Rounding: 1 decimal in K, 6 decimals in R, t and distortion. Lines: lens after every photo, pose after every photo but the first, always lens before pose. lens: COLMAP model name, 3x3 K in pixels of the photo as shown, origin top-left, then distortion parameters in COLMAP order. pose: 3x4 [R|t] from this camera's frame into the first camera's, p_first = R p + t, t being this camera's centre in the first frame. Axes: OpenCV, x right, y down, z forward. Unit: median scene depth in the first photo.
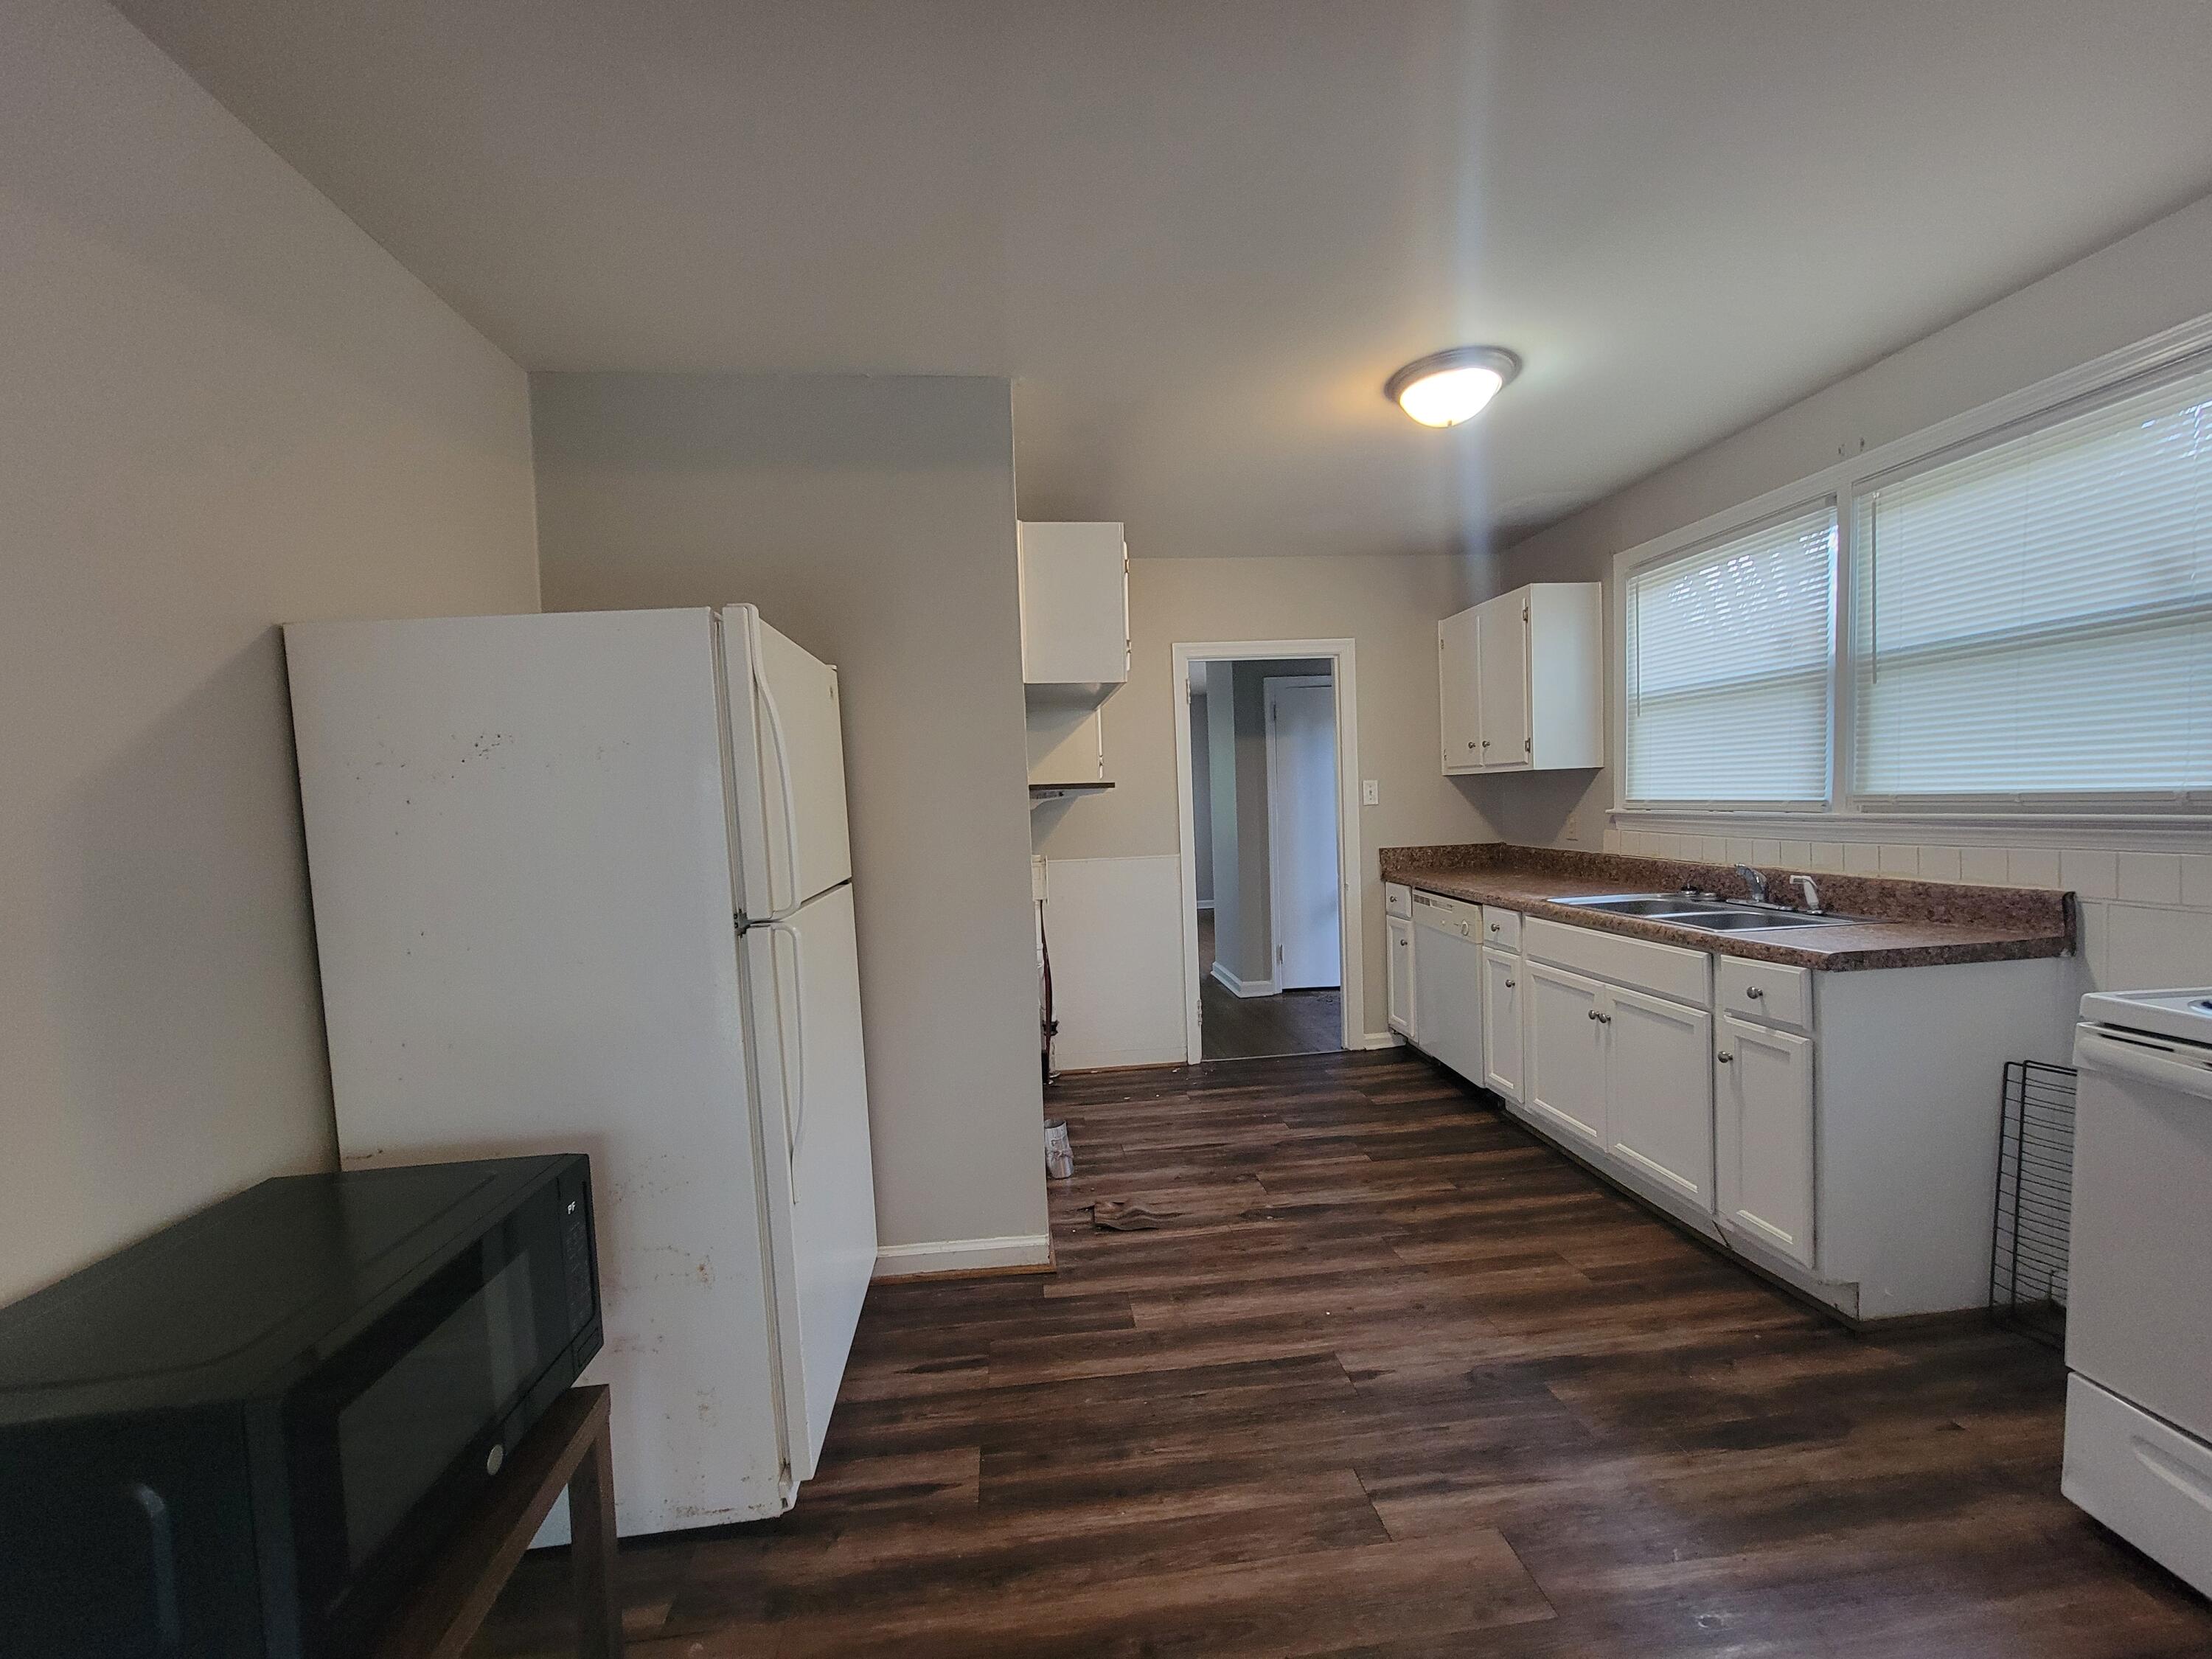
lens RADIAL K [[903.6, 0, 1106.8], [0, 903.6, 847.6], [0, 0, 1]] dist [-0.010236, 0.003463]
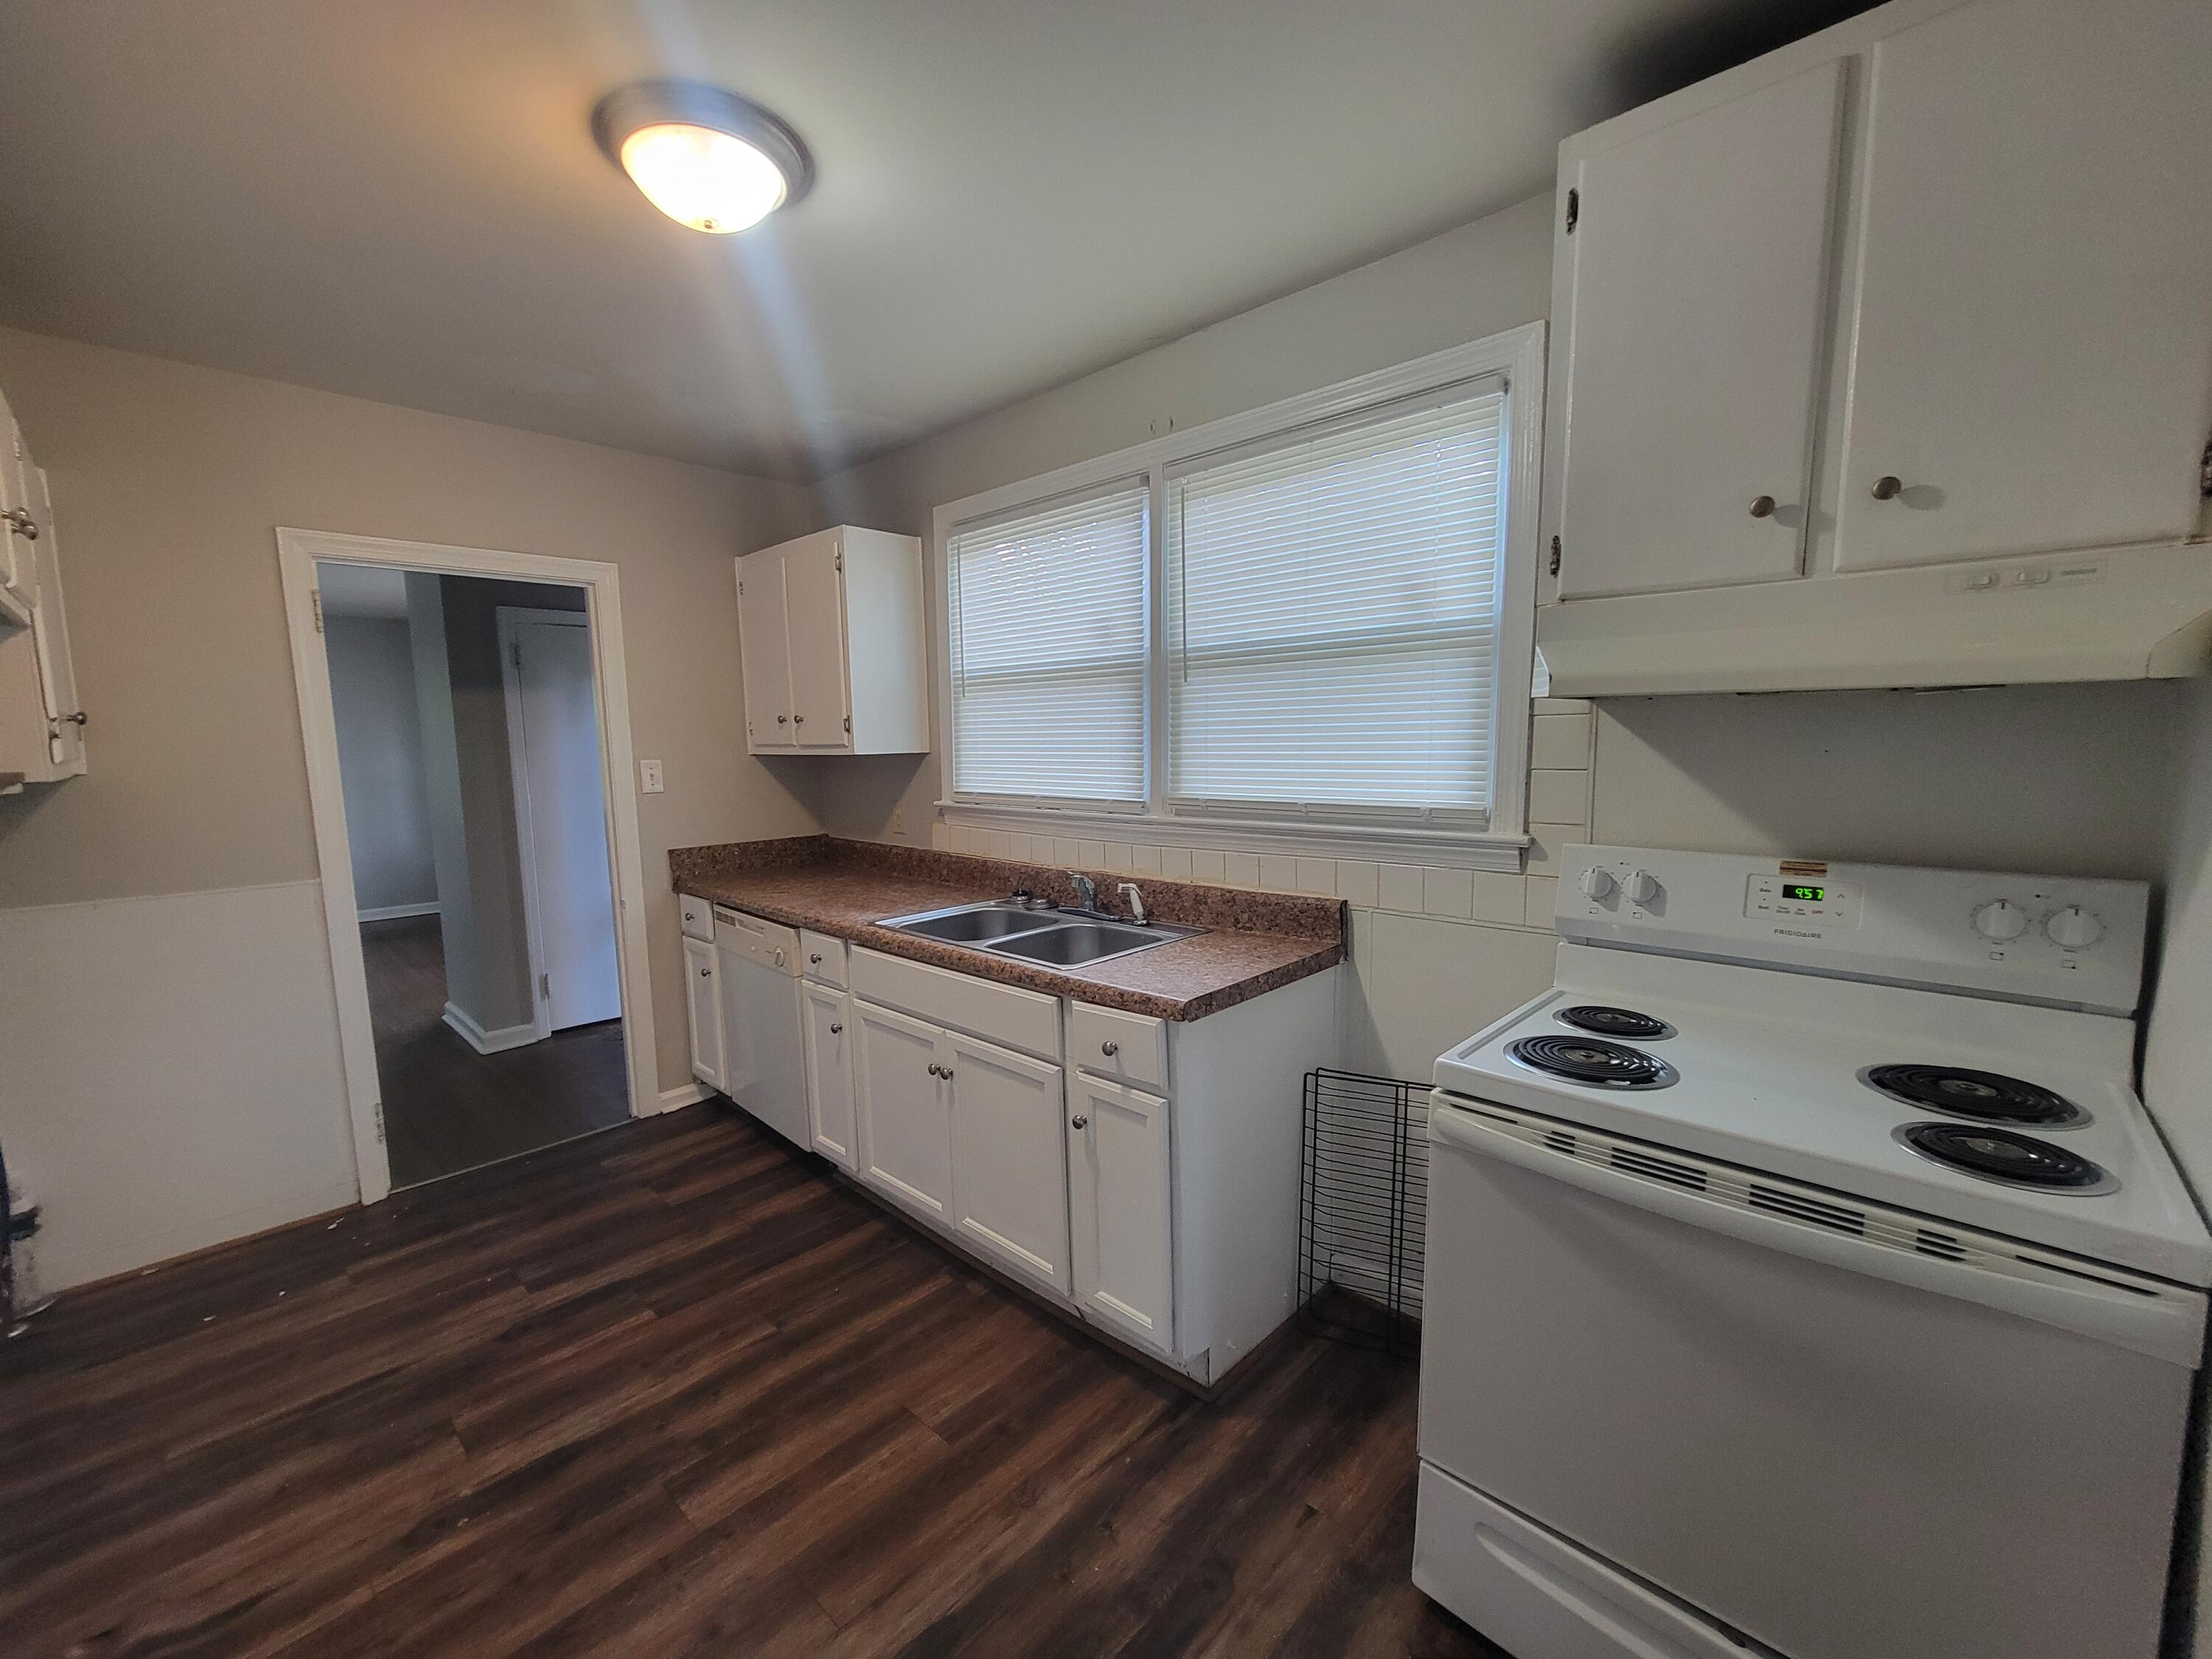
lens RADIAL K [[903.6, 0, 1106.8], [0, 903.6, 847.6], [0, 0, 1]] dist [-0.010236, 0.003463]
pose [[0.760436, -0.053680, 0.647190, 0.131461], [0.021335, 0.998105, 0.057717, -0.052880], [-0.649062, -0.030082, 0.760140, 0.263392]]
